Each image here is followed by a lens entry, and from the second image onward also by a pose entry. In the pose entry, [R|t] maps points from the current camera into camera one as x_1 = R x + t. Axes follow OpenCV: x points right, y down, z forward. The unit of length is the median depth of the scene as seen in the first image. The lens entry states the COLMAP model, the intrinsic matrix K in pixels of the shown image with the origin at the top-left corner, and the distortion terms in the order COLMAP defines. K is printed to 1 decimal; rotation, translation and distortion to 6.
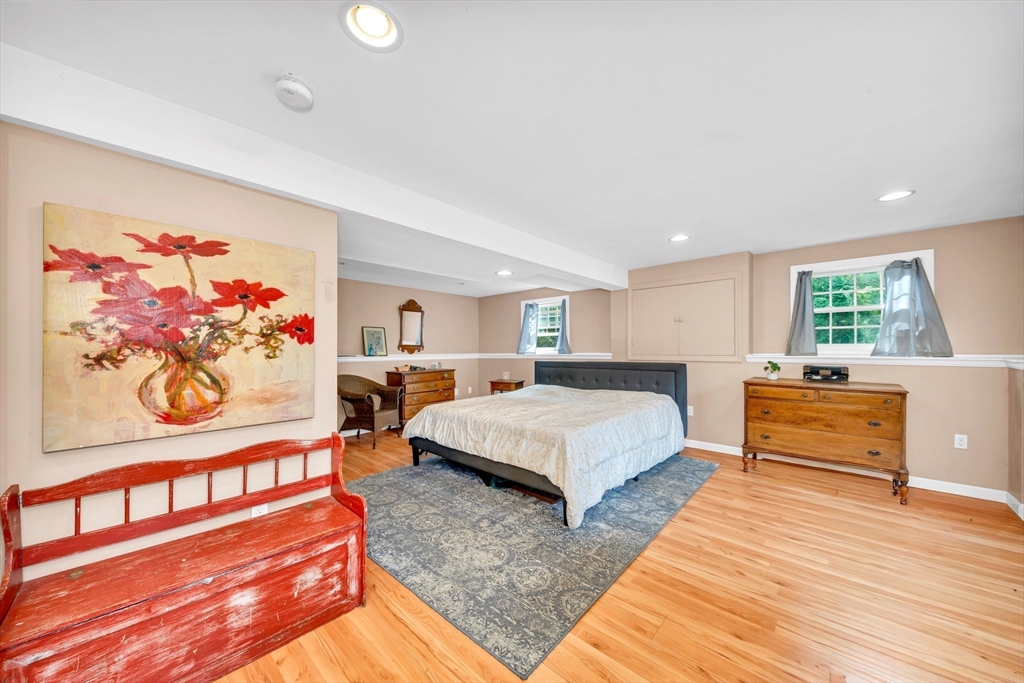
lens RADIAL K [[371.0, 0, 509.7], [0, 371.0, 345.2], [0, 0, 1]] dist [0.006667, -0.004530]
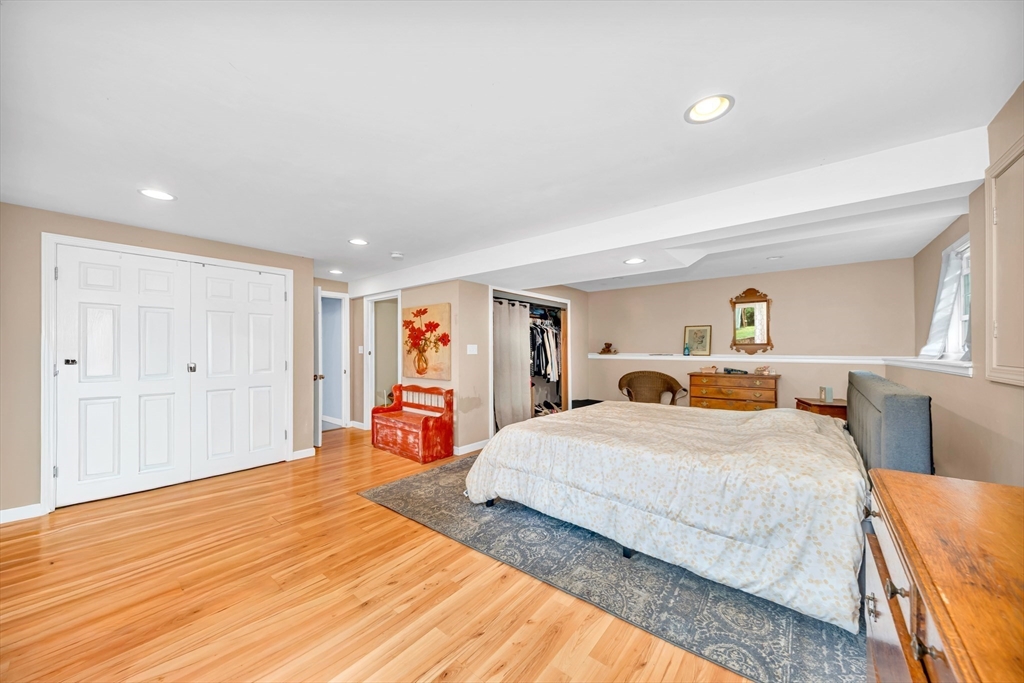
lens RADIAL K [[371.0, 0, 508.6], [0, 371.0, 345.8], [0, 0, 1]] dist [0.006667, -0.004530]
pose [[0.016437, -0.005133, -0.999852, 1.847029], [0.010950, 0.999928, -0.004954, 0.010549], [0.999805, -0.010867, 0.016492, 1.501239]]
